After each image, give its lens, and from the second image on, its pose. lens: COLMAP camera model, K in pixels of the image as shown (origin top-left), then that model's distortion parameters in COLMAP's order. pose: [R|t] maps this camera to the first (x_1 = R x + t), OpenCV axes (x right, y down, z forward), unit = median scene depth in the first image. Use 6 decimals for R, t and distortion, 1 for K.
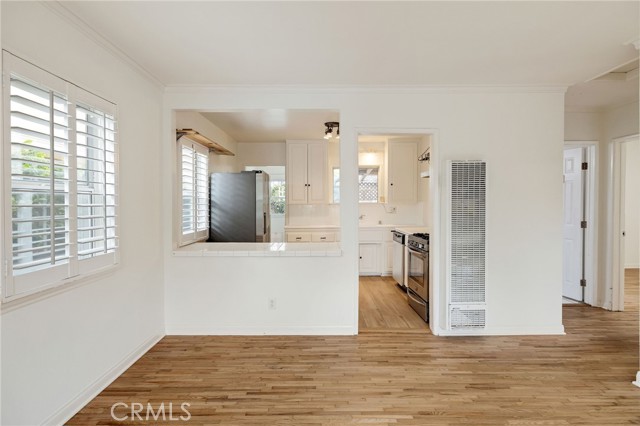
lens RADIAL K [[346.1, 0, 318.7], [0, 346.1, 209.7], [0, 0, 1]] dist [-0.002163, 0.001283]
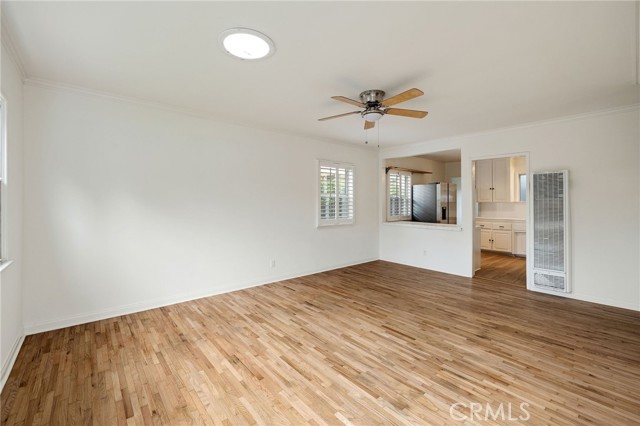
lens RADIAL K [[276.2, 0, 321.4], [0, 276.2, 198.9], [0, 0, 1]] dist [0.000896, 0.000192]
pose [[0.650898, -0.005821, -0.759143, 0.548880], [-0.016883, 0.999612, -0.022141, 0.011234], [0.758977, 0.027228, 0.650548, -0.377657]]
